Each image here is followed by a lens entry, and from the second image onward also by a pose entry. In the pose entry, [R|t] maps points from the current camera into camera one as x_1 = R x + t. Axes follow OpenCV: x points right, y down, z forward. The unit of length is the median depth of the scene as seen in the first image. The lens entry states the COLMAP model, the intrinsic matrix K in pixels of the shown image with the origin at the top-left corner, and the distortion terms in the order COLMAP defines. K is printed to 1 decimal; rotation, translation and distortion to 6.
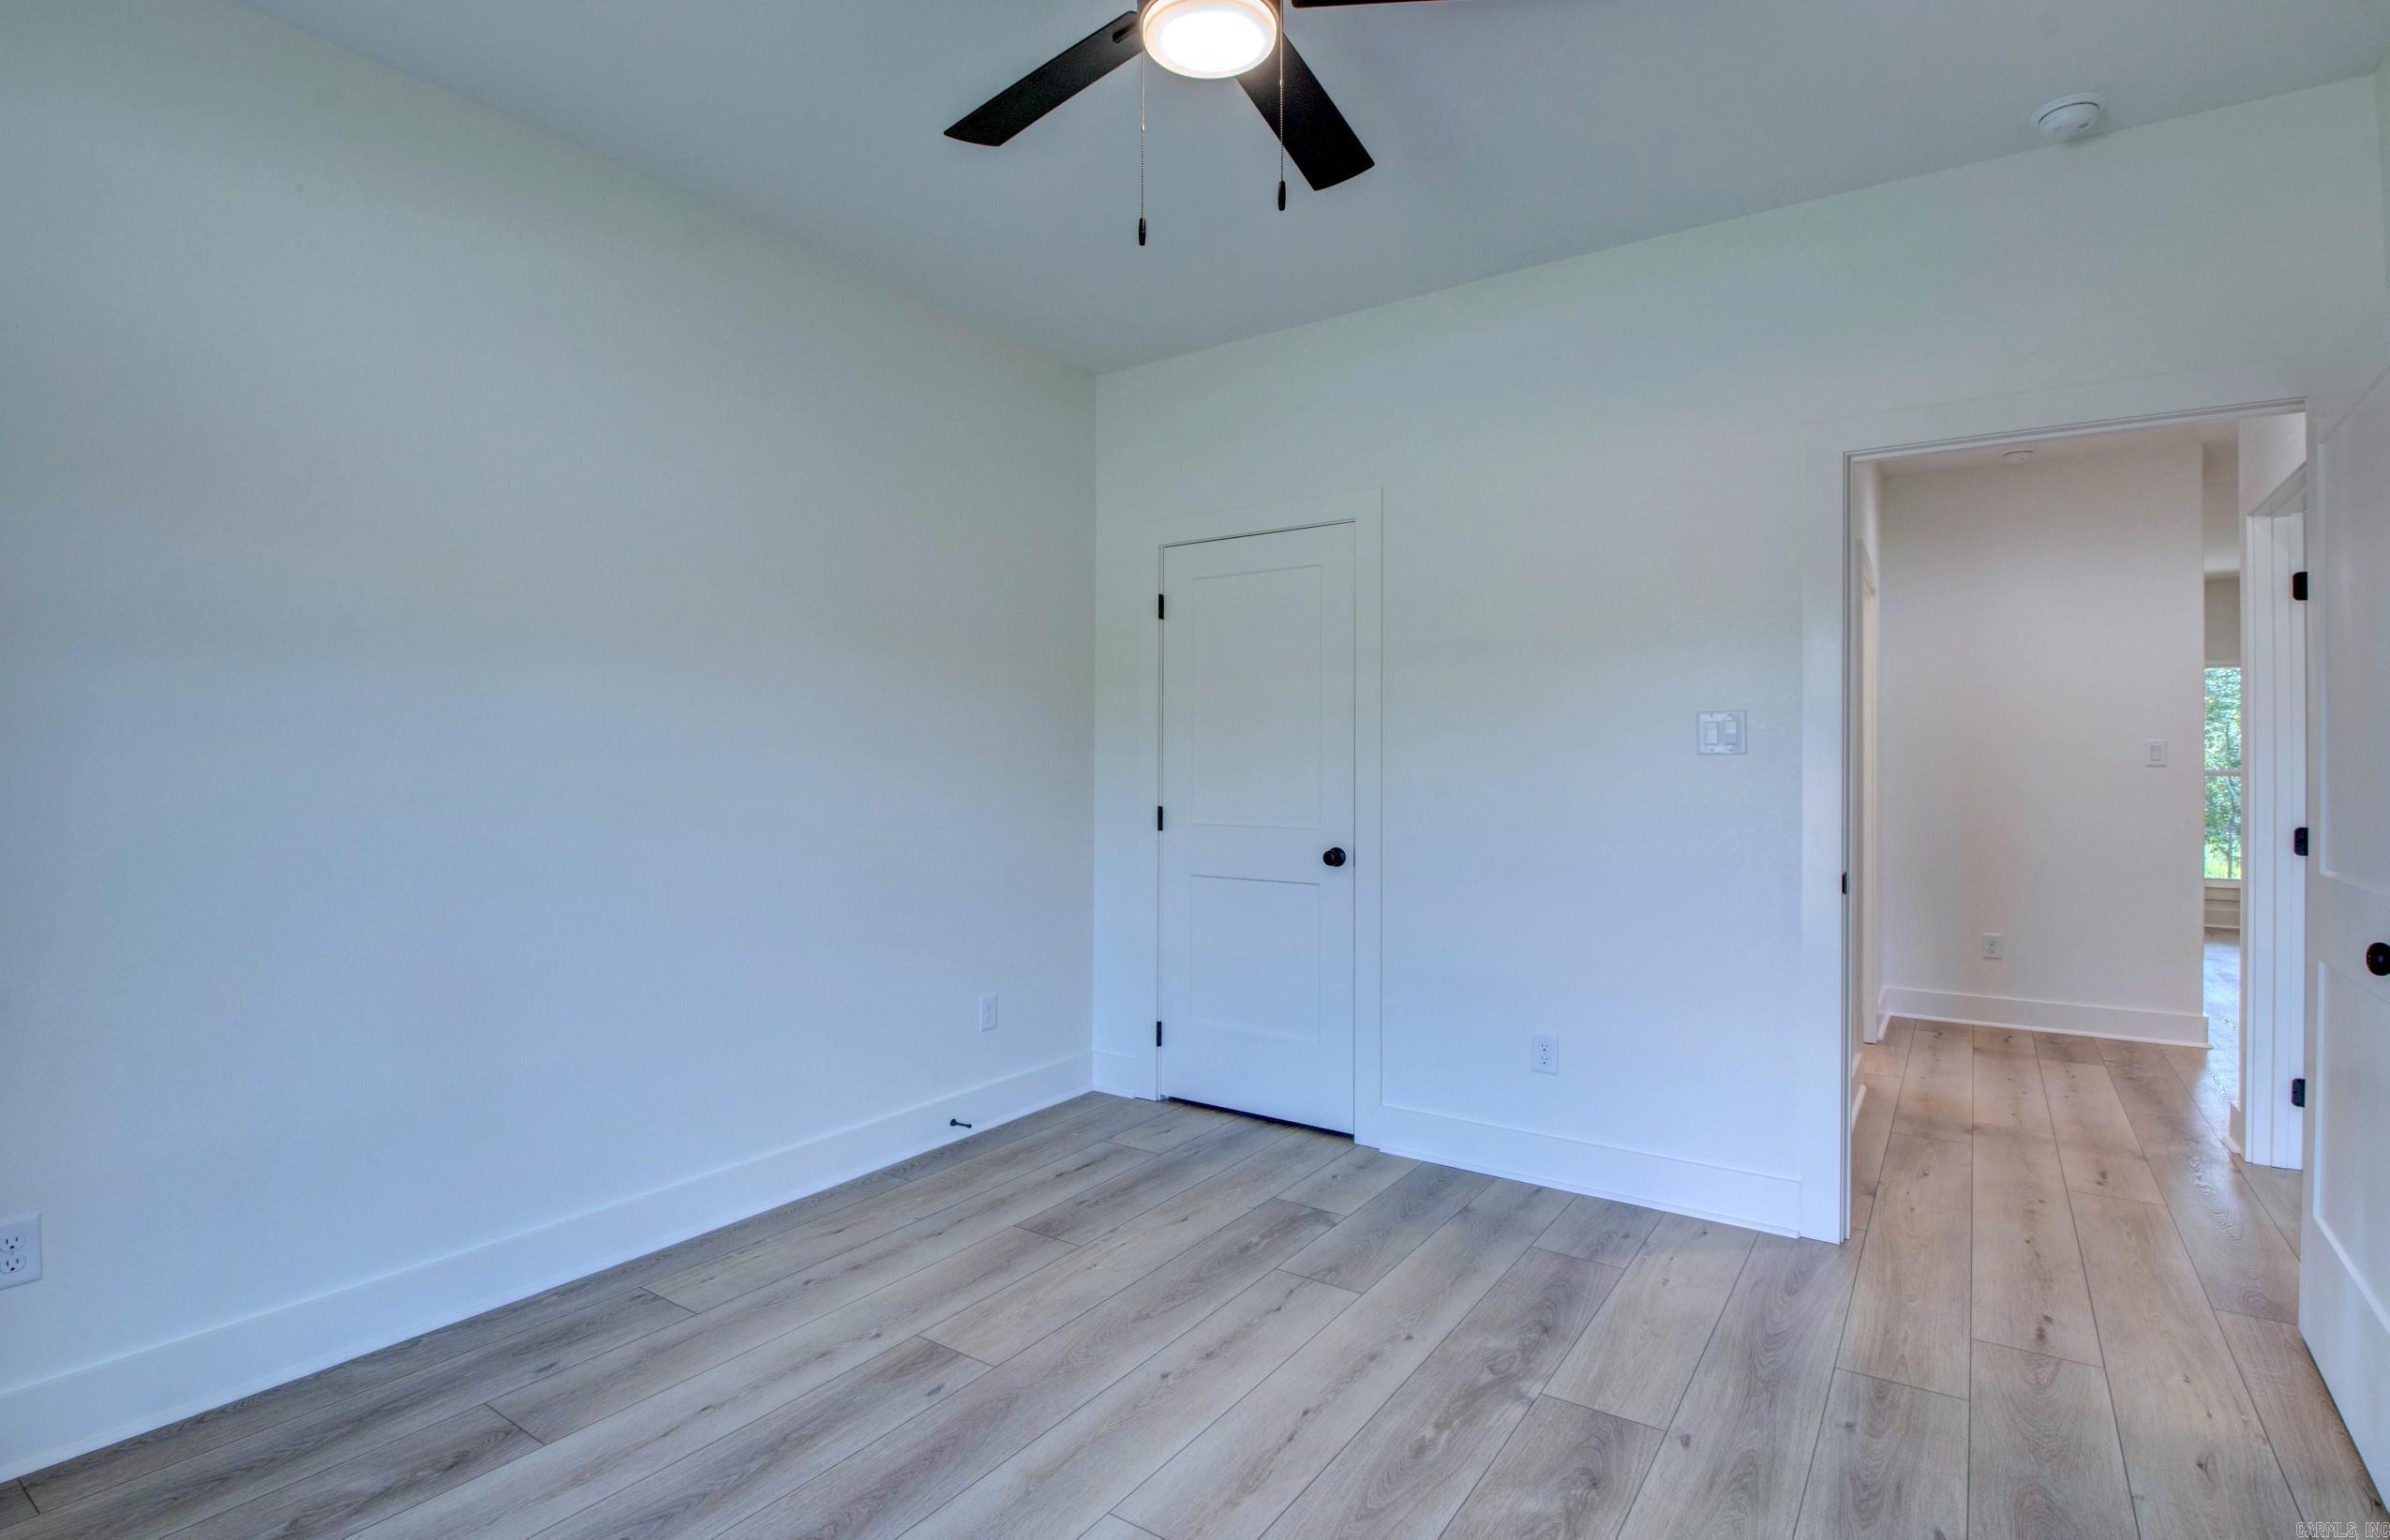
lens RADIAL K [[1141.6, 0, 1195.0], [0, 1141.6, 770.0], [0, 0, 1]] dist [0.002802, -0.022010]
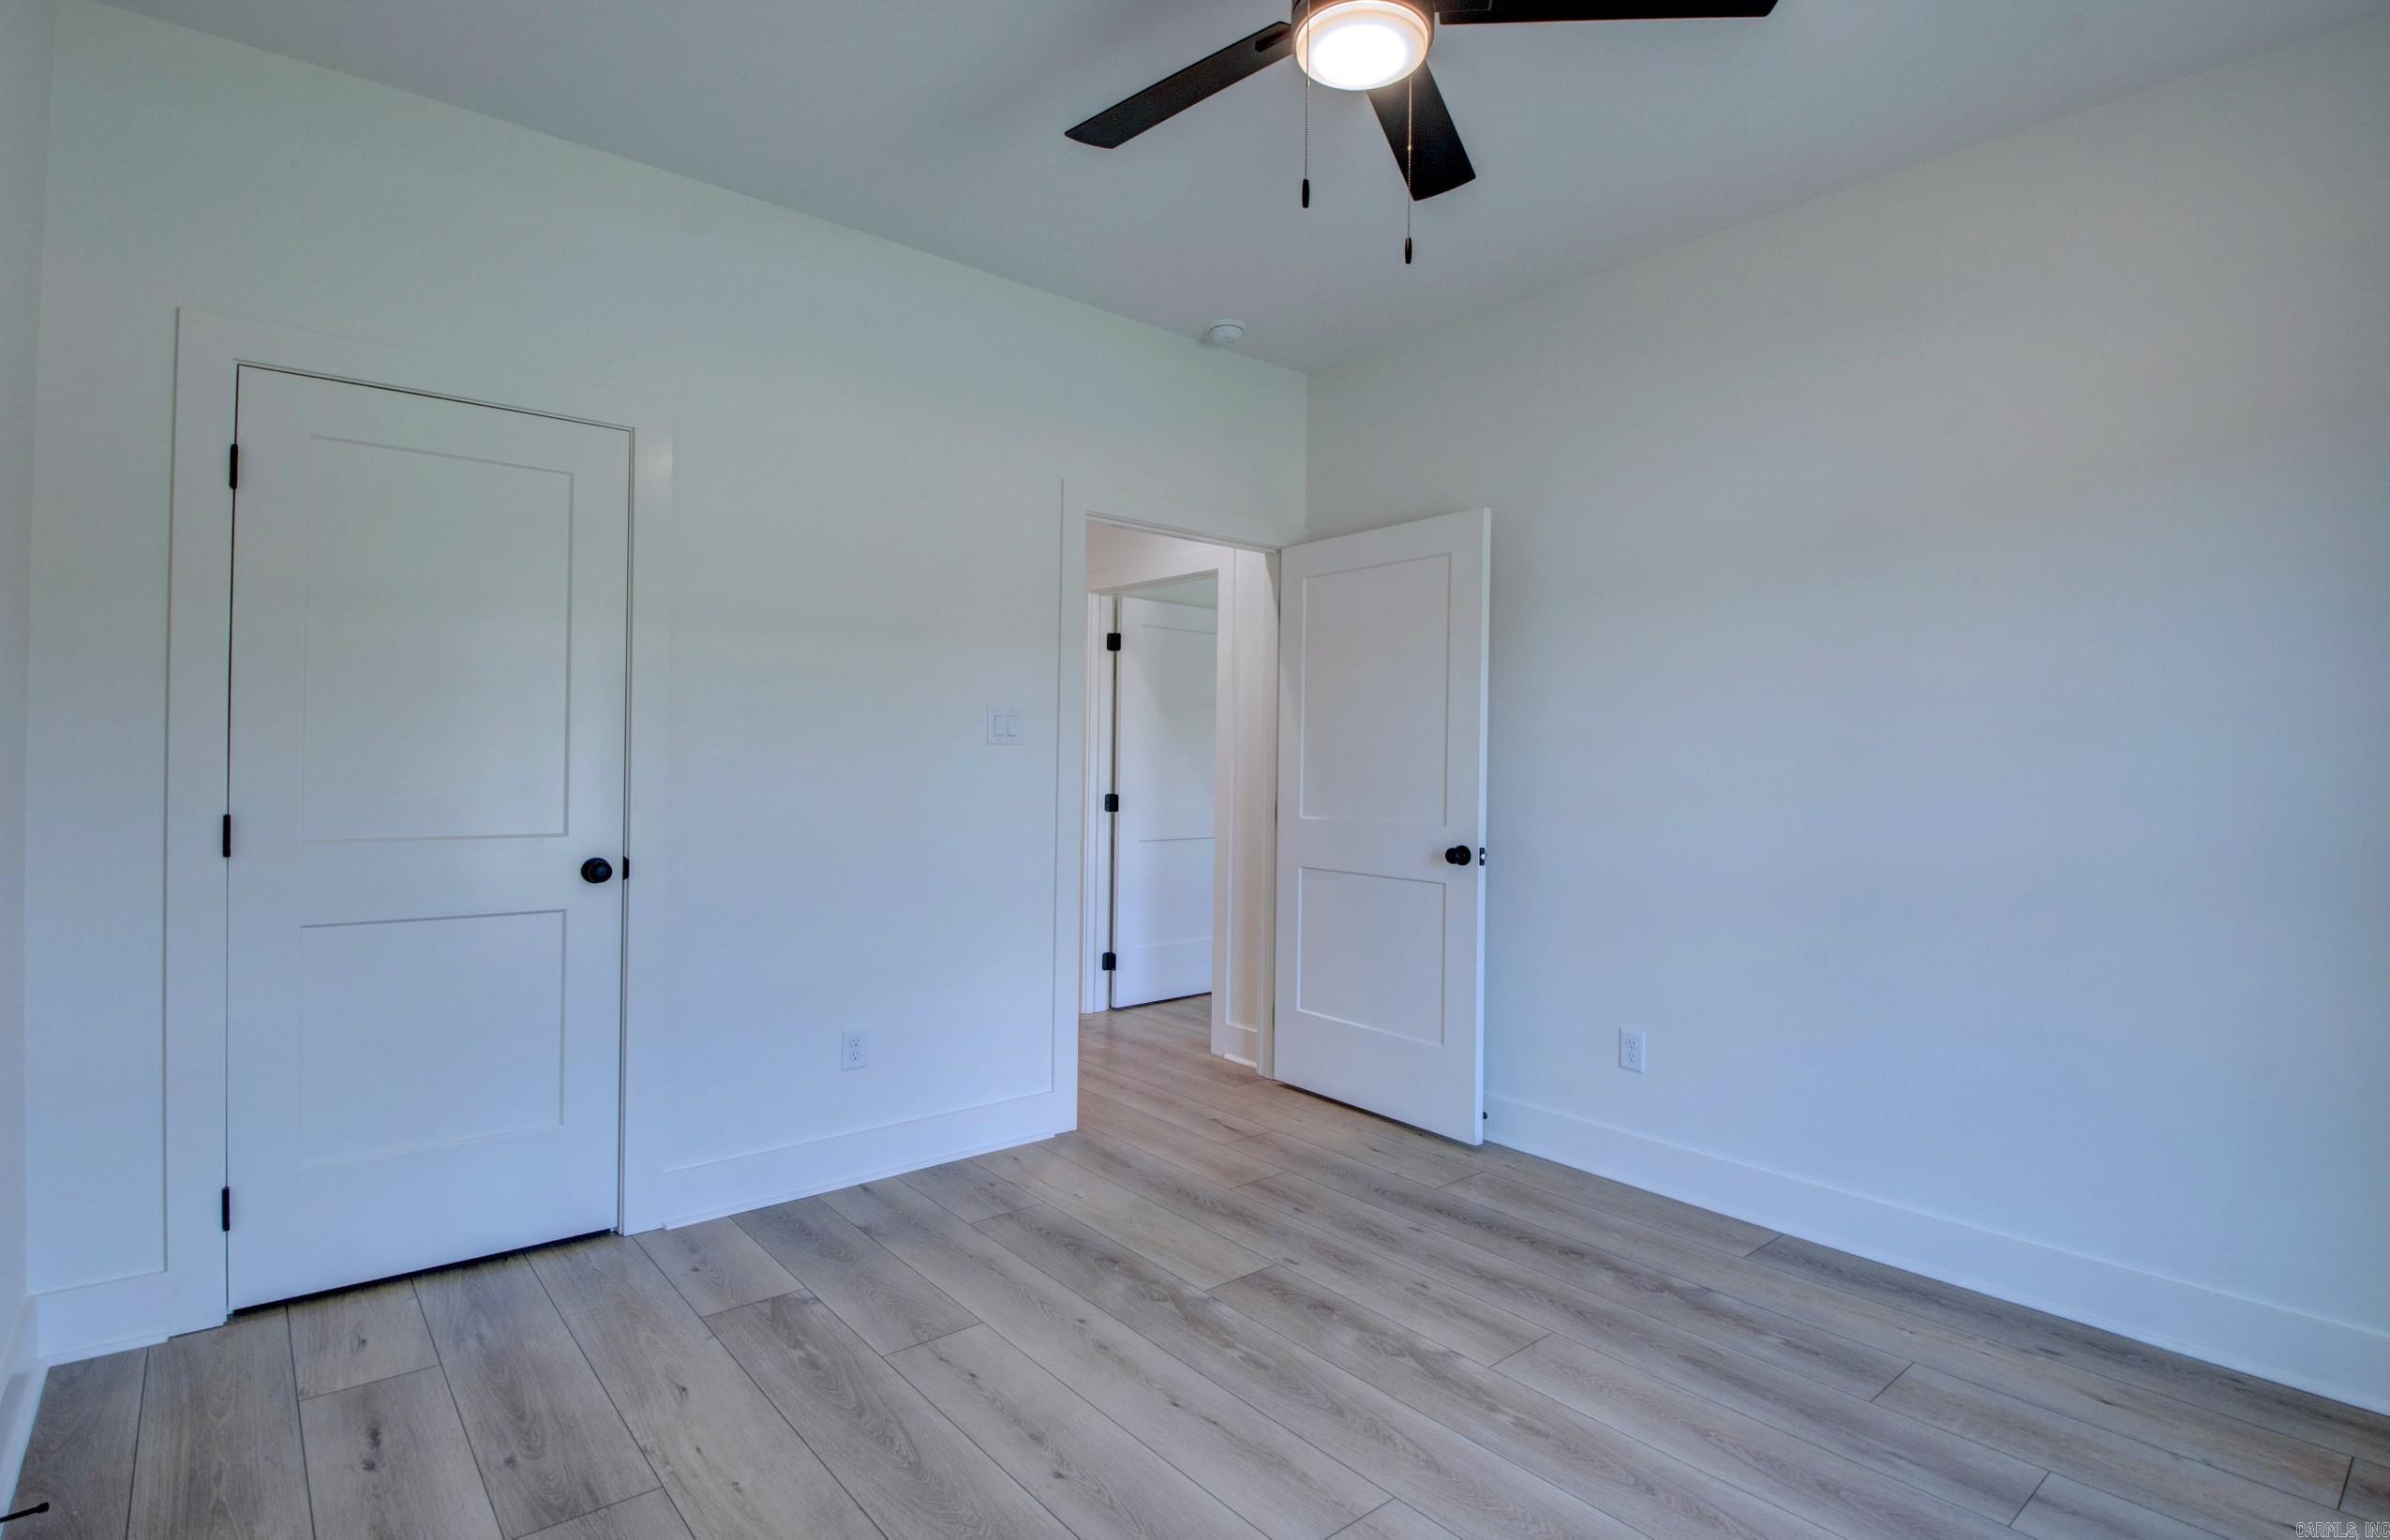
lens RADIAL K [[1149.6, 0, 1183.7], [0, 1149.6, 762.2], [0, 0, 1]] dist [0.016488, -0.025425]
pose [[0.273989, -0.001700, 0.961731, -0.711283], [-0.008156, 0.999958, 0.004091, -0.001785], [-0.961698, -0.008965, 0.273964, 0.590929]]
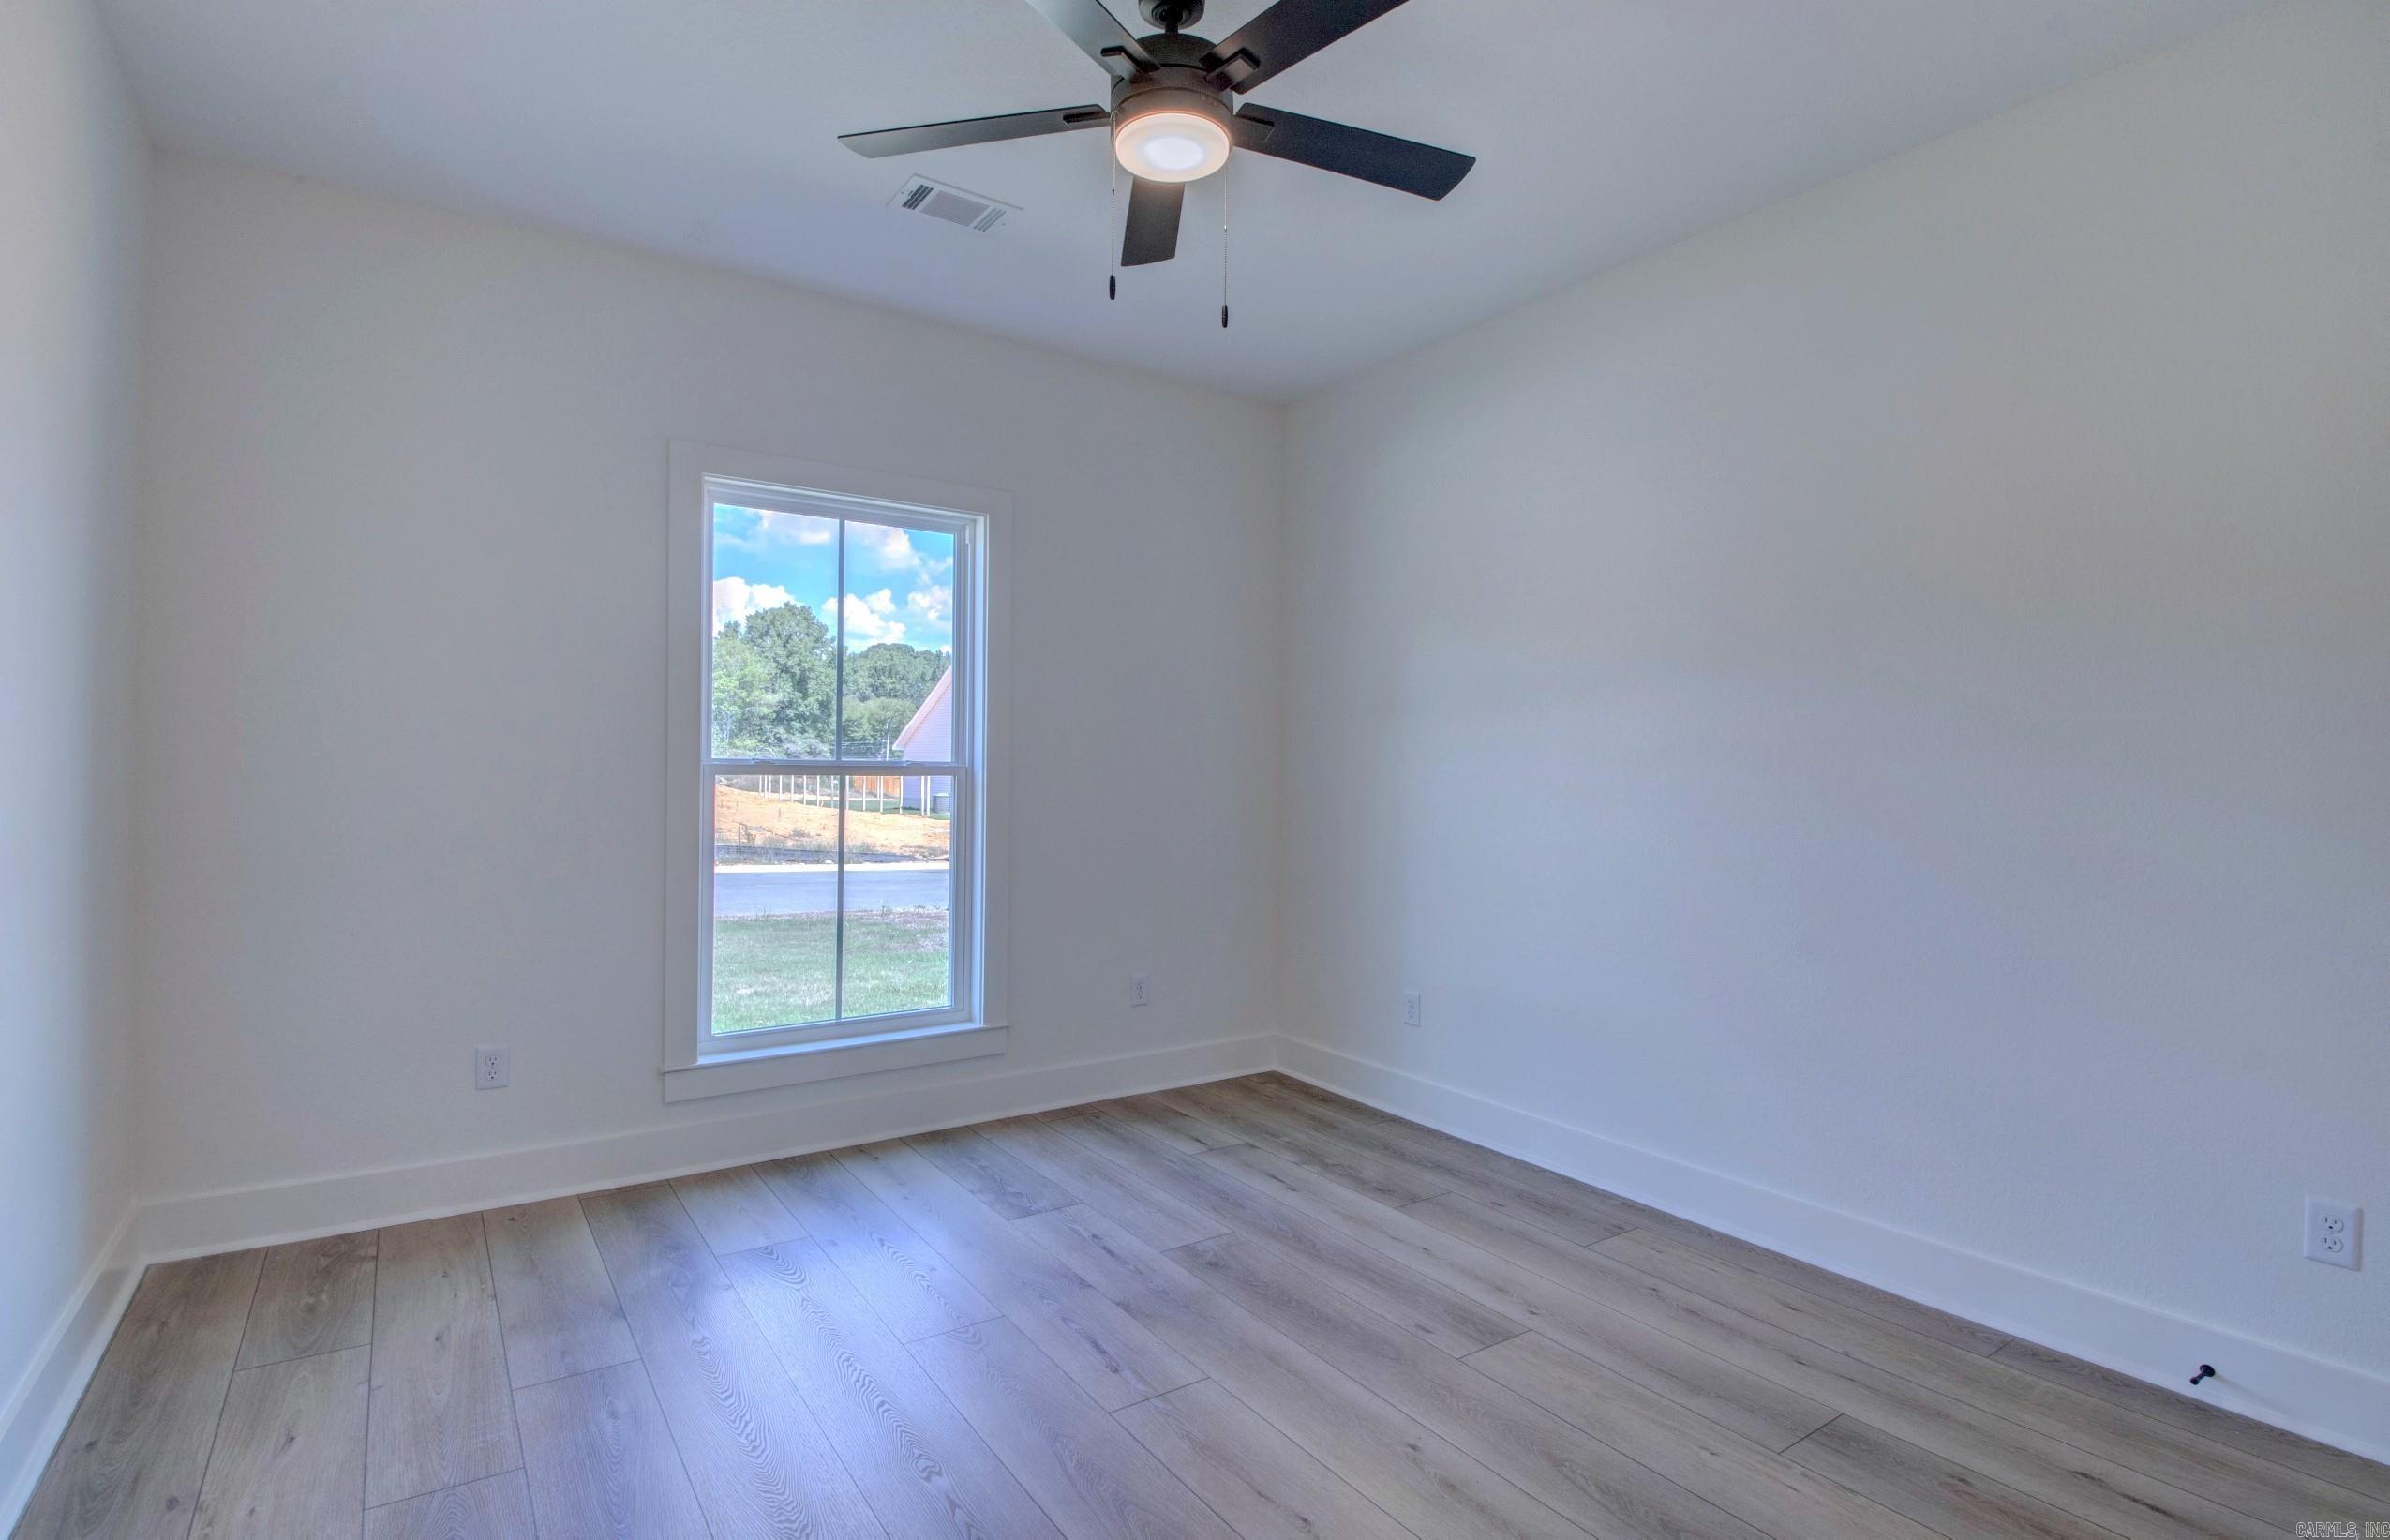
lens RADIAL K [[1149.6, 0, 1183.7], [0, 1149.6, 762.2], [0, 0, 1]] dist [0.016488, -0.025425]
pose [[-0.370791, -0.011425, -0.928646, 0.769850], [-0.016779, 0.999844, -0.005601, 0.000150], [0.928565, 0.013505, -0.370925, 1.005321]]
